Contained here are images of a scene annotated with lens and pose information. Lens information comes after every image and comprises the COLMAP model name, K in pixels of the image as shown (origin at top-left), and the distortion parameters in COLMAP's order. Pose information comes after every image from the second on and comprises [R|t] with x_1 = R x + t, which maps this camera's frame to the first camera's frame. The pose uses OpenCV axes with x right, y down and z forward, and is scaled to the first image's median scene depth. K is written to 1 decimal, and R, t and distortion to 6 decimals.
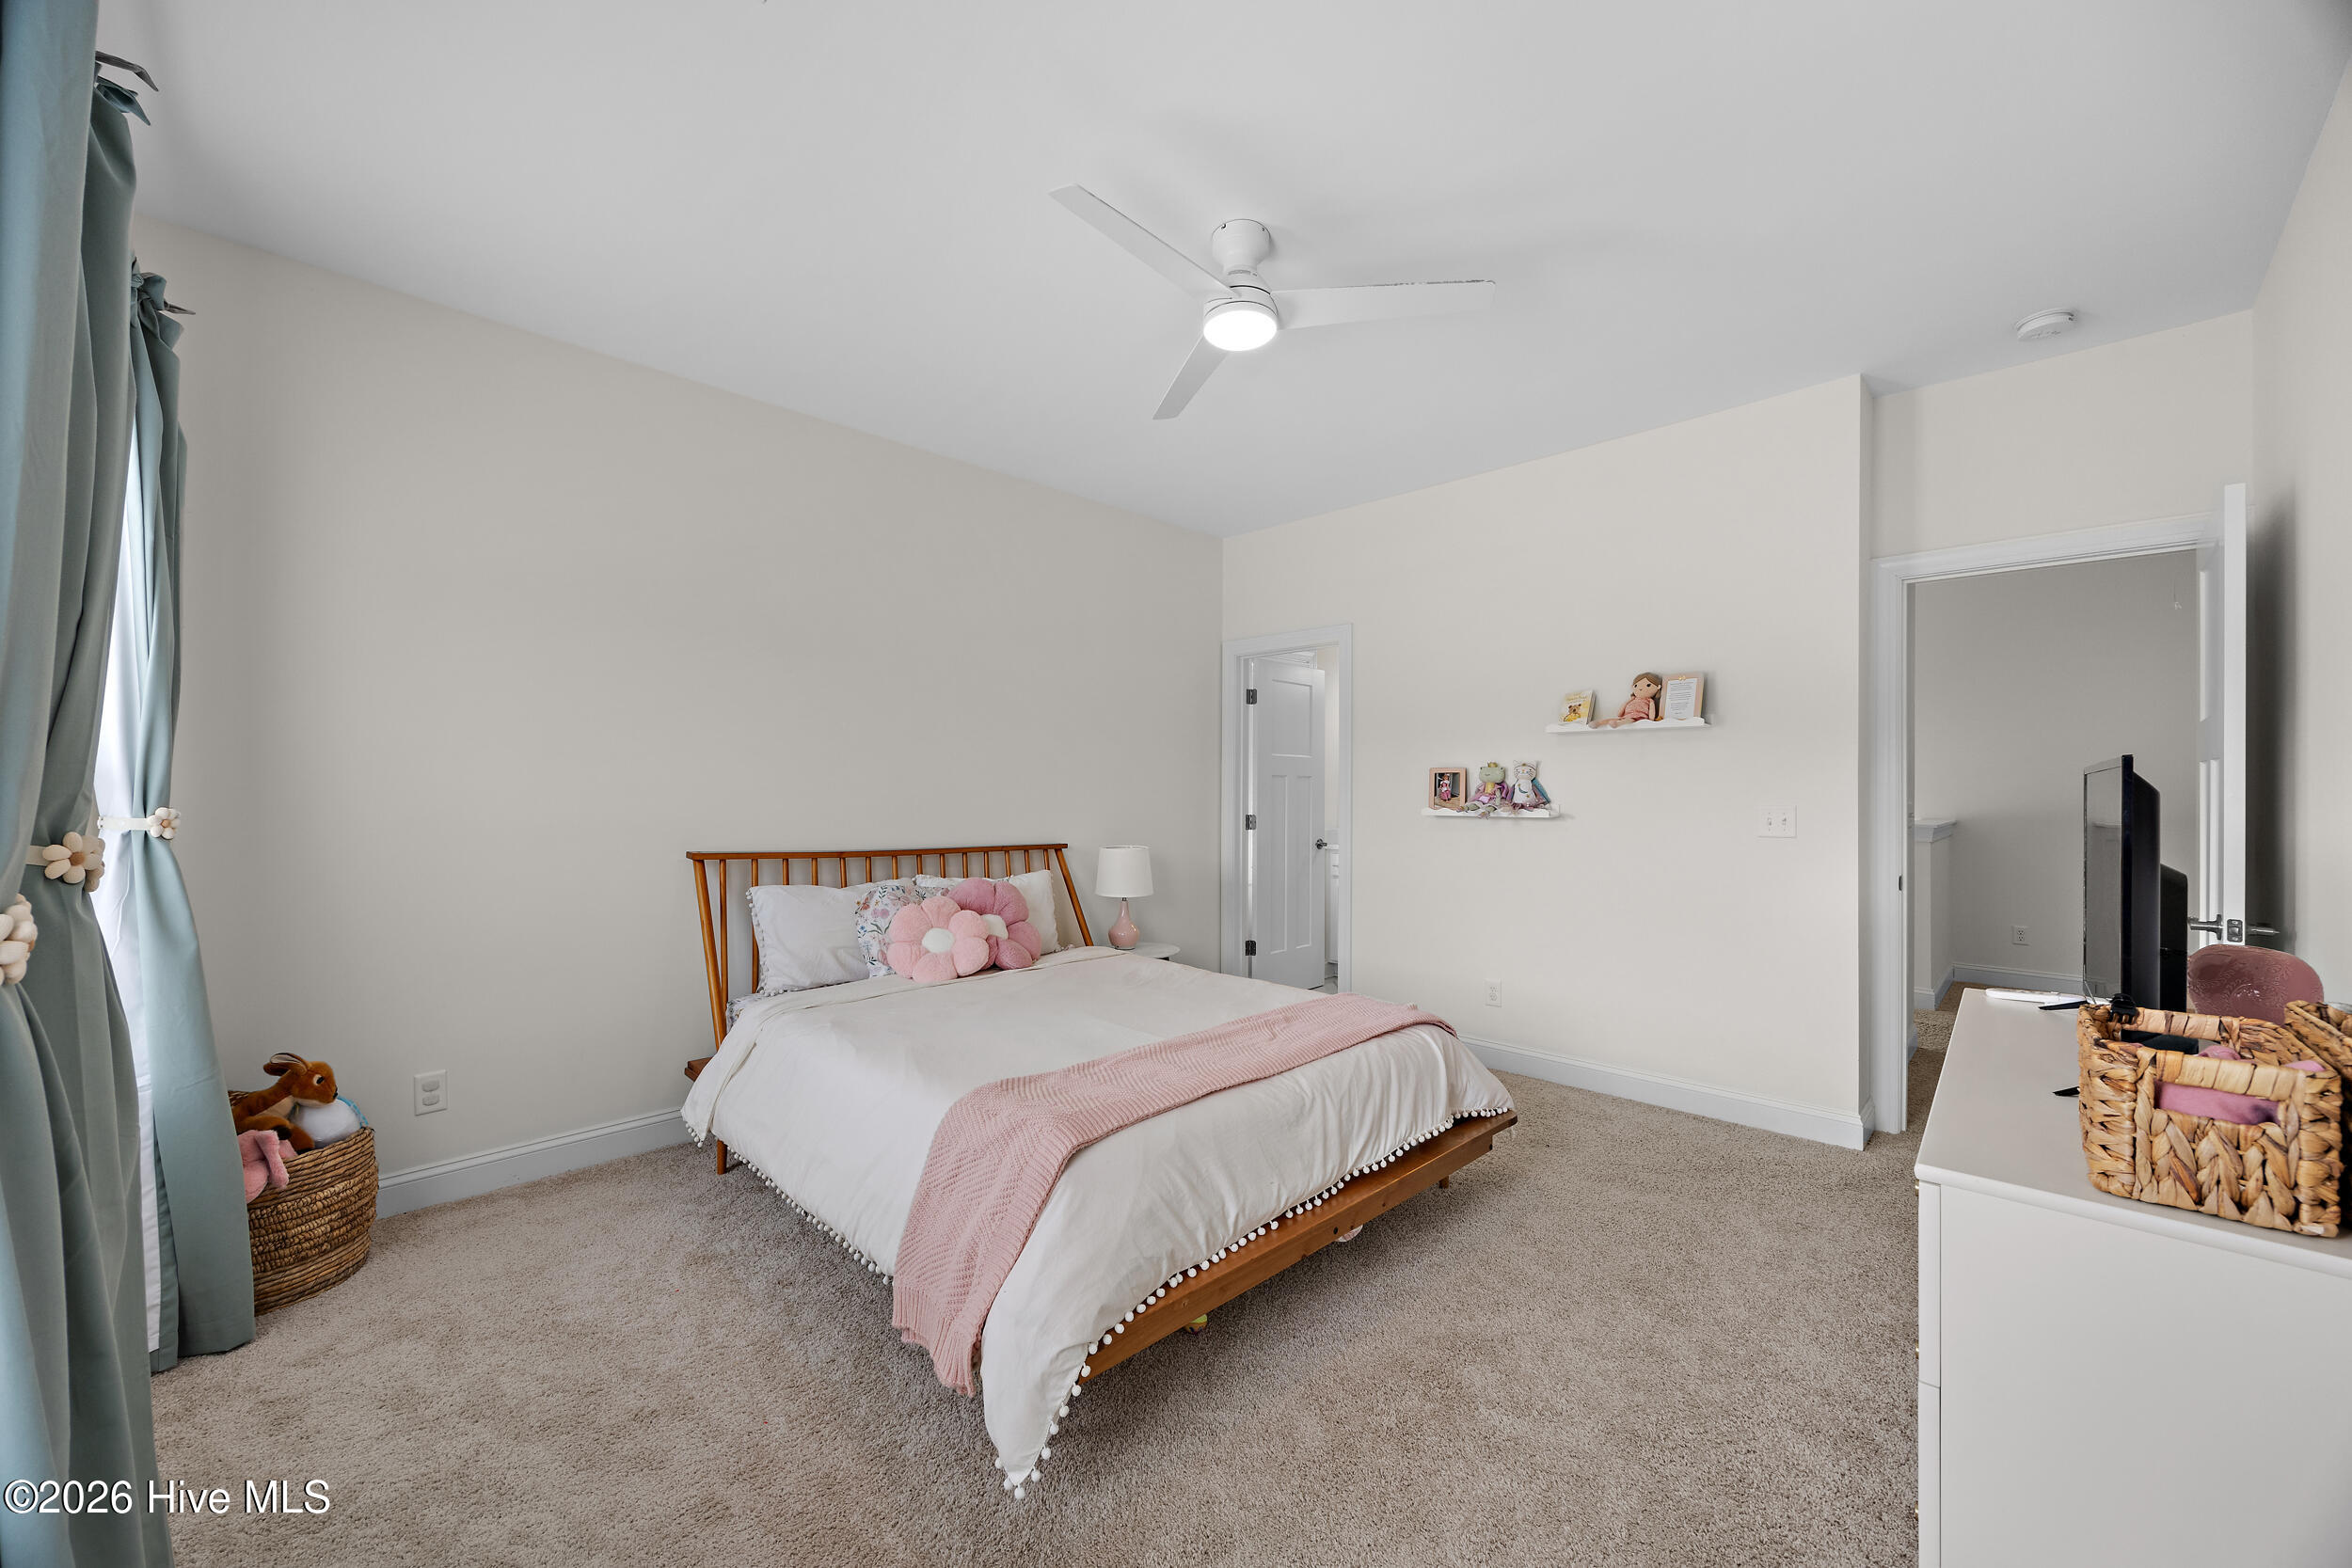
lens RADIAL K [[908.7, 0, 1176.0], [0, 908.7, 784.0], [0, 0, 1]] dist [0.000311, 0.000062]
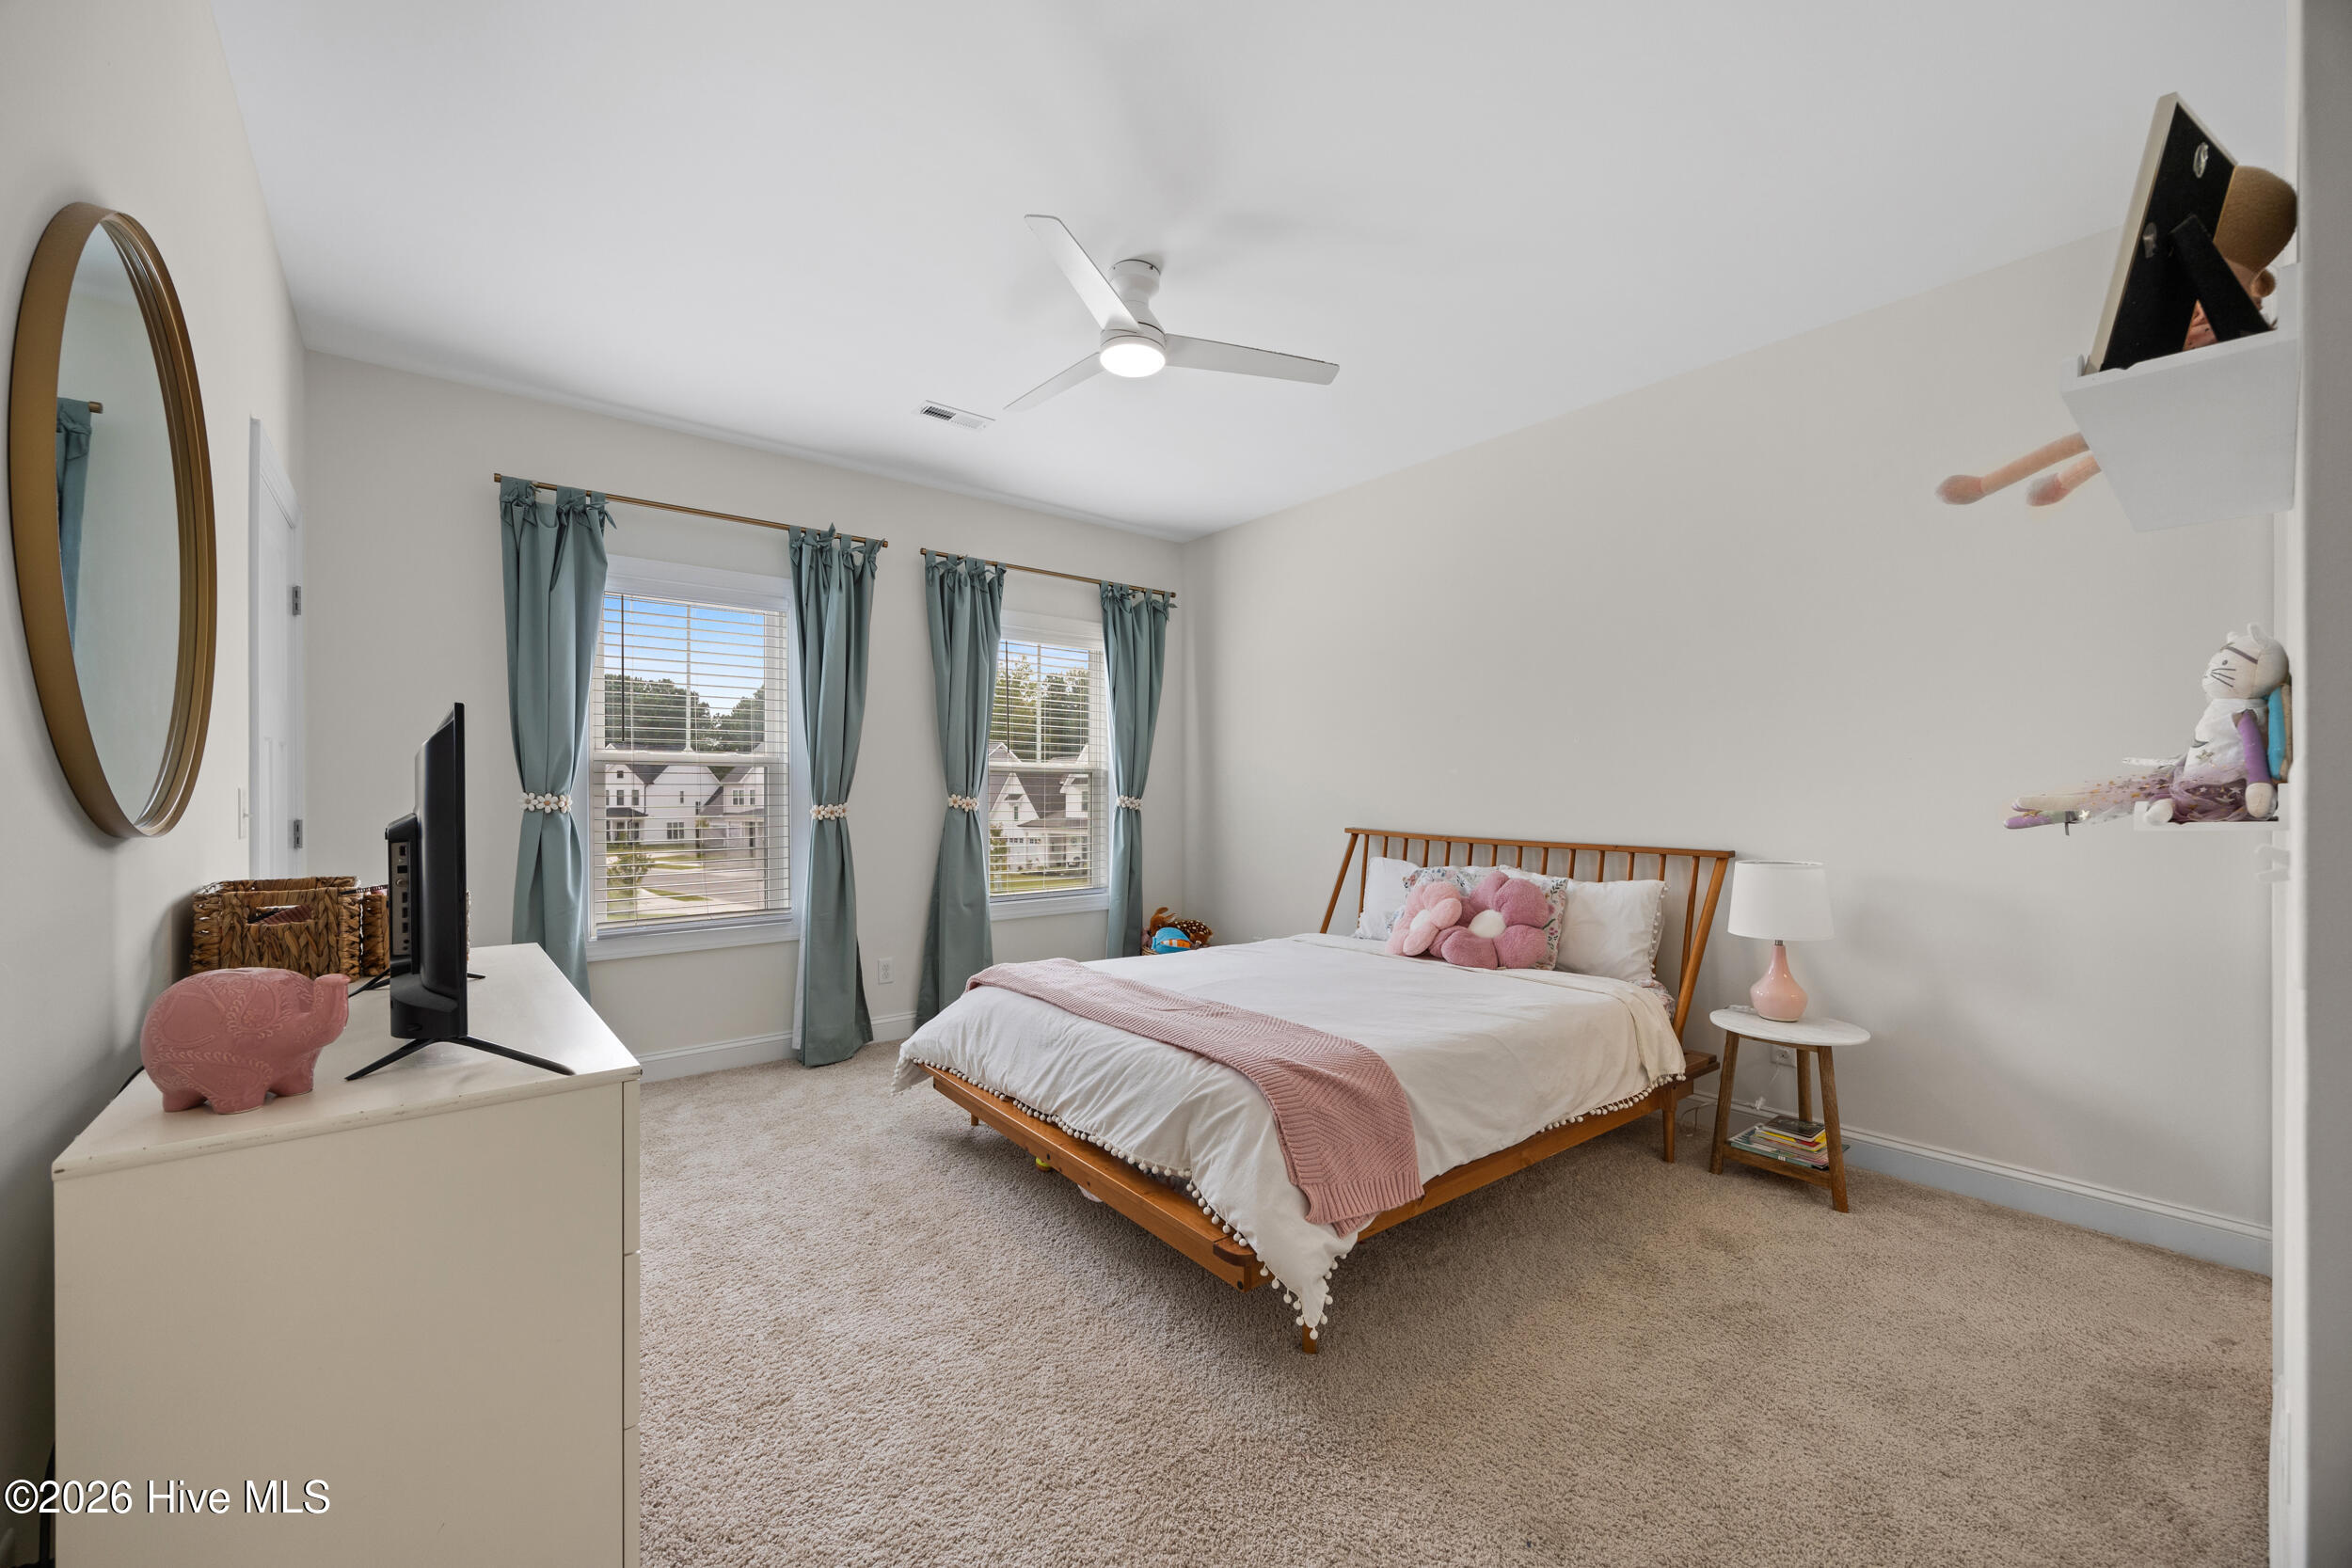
lens RADIAL K [[908.7, 0, 1176.0], [0, 908.7, 784.0], [0, 0, 1]] dist [0.000311, 0.000062]
pose [[-0.129275, -0.001281, -0.991608, 0.905460], [0.013912, 0.999898, -0.003106, 0.008003], [0.991511, -0.014197, -0.129244, 0.897883]]
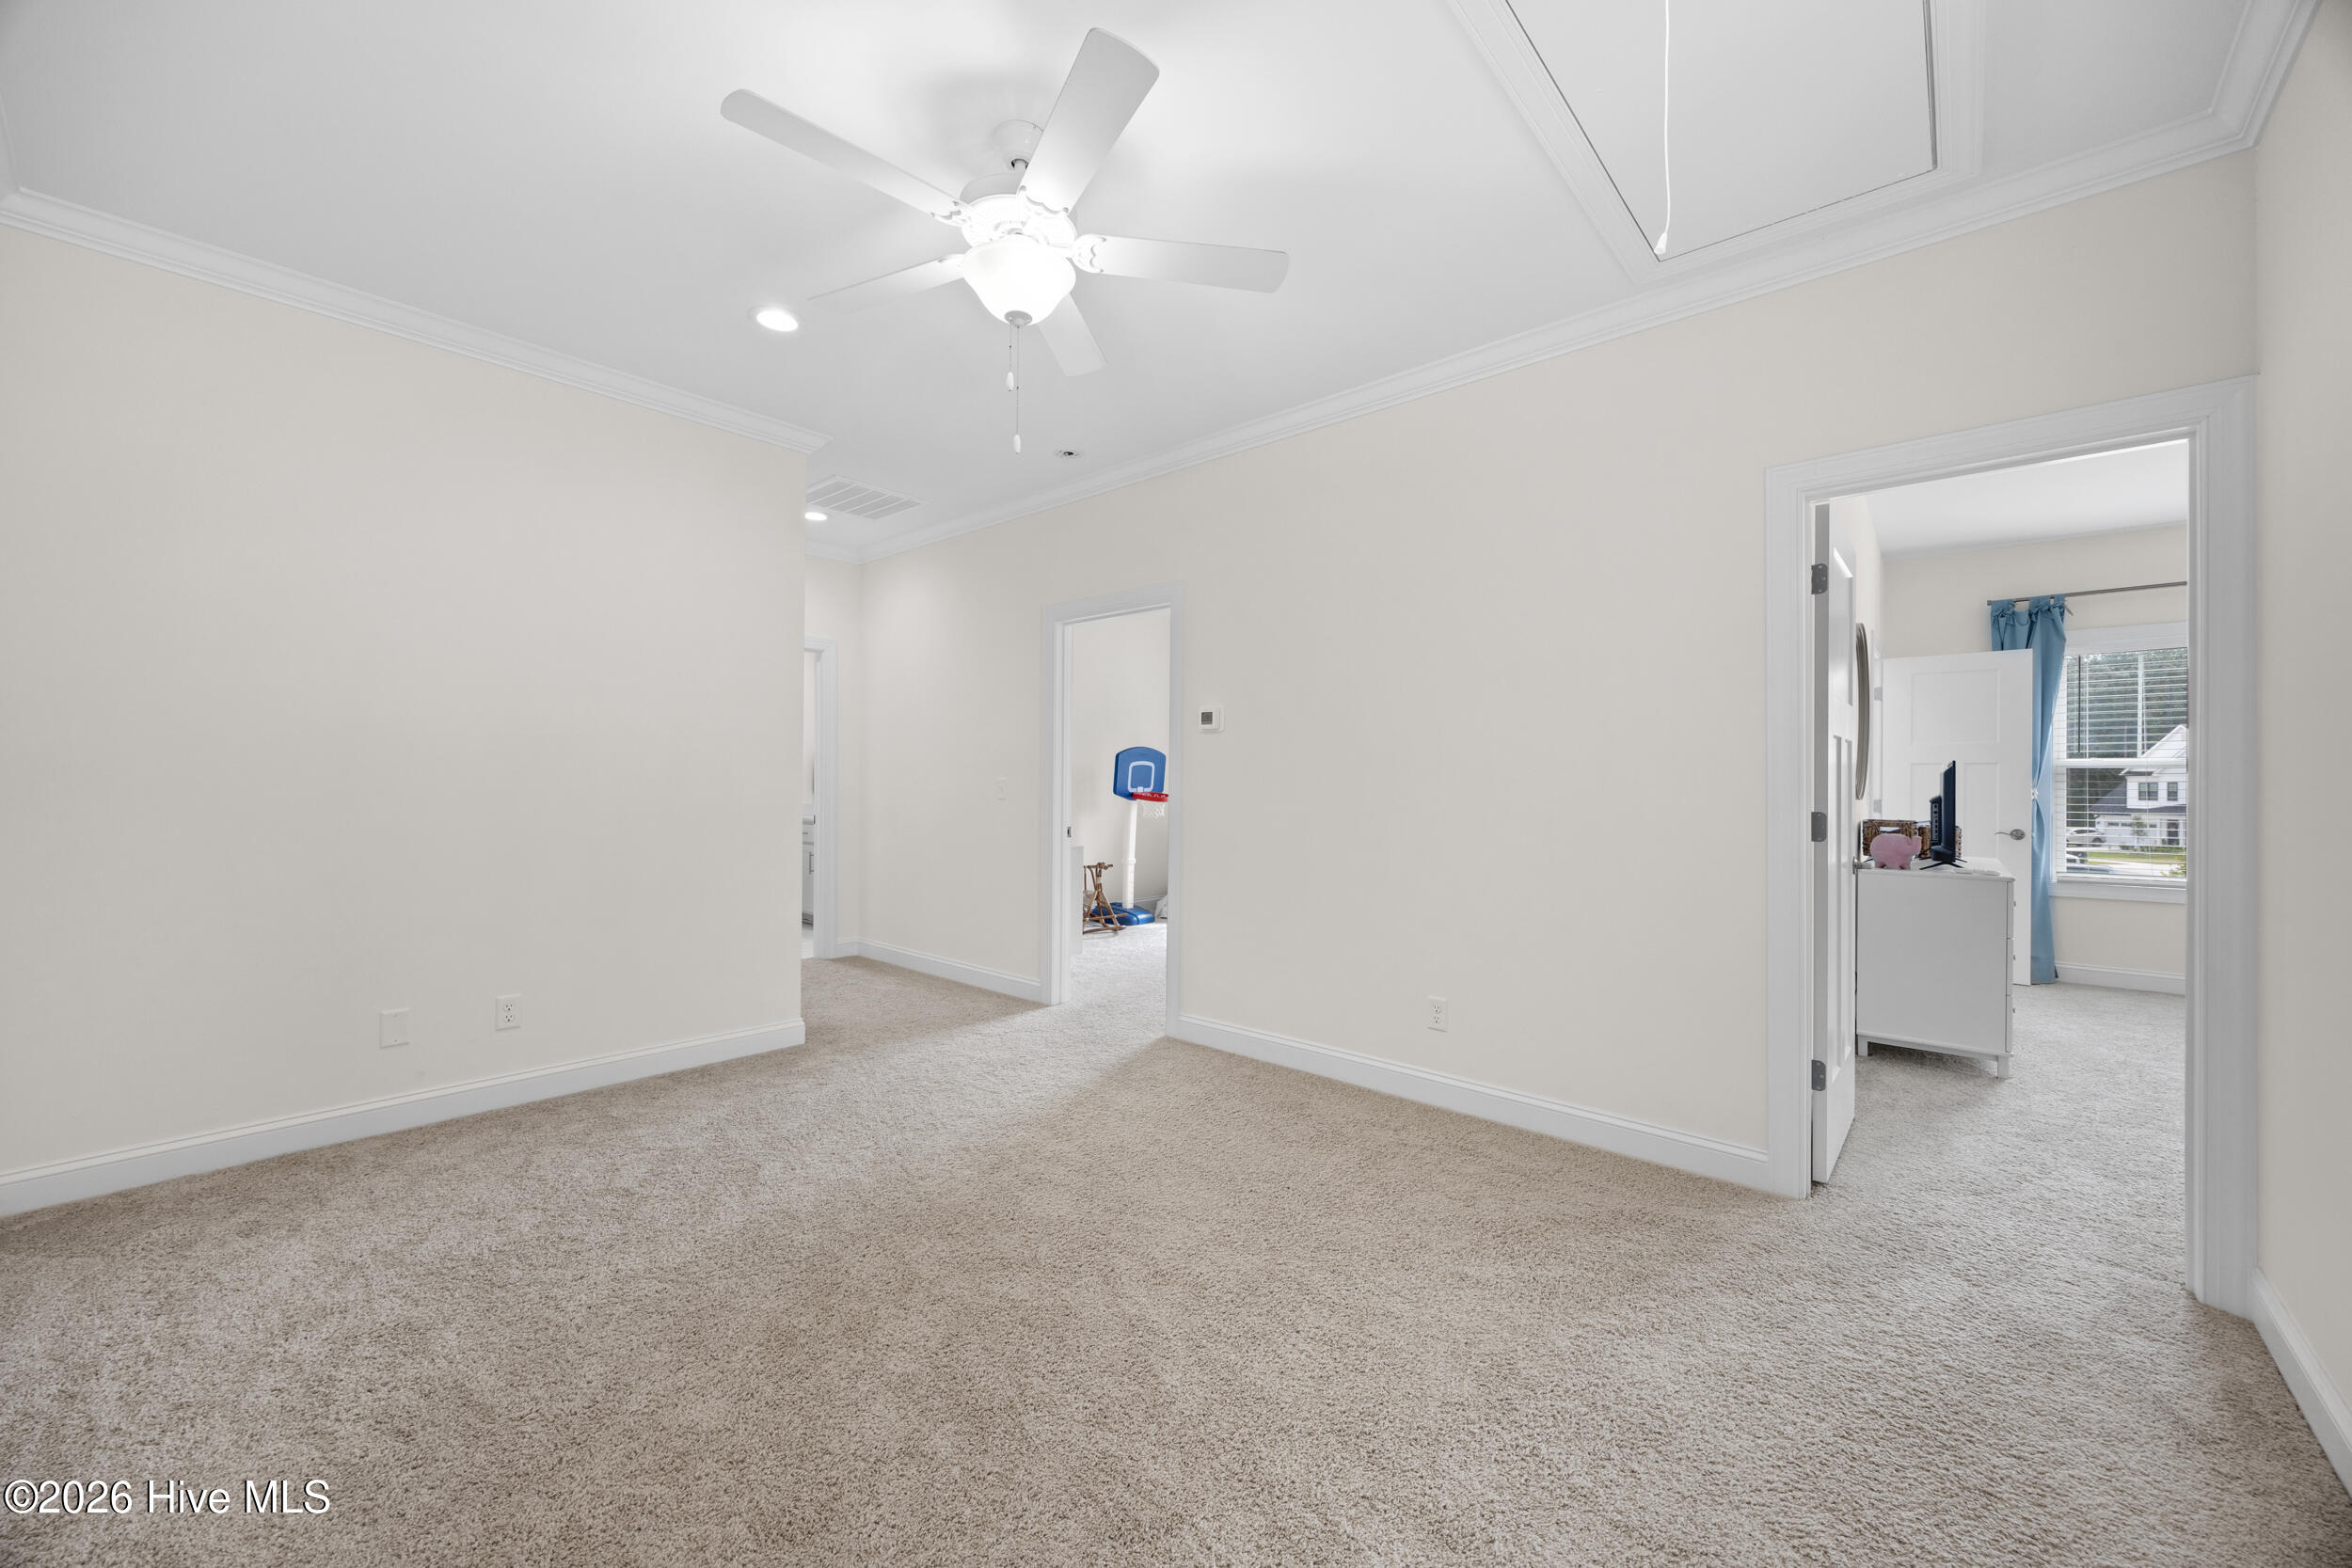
lens RADIAL K [[908.7, 0, 1176.0], [0, 908.7, 784.0], [0, 0, 1]] dist [0.000311, 0.000062]
pose [[-0.998994, -0.000652, -0.044844, 1.289534], [-0.000297, 0.999969, -0.007910, 0.010068], [0.044847, -0.007889, -0.998963, 1.315487]]
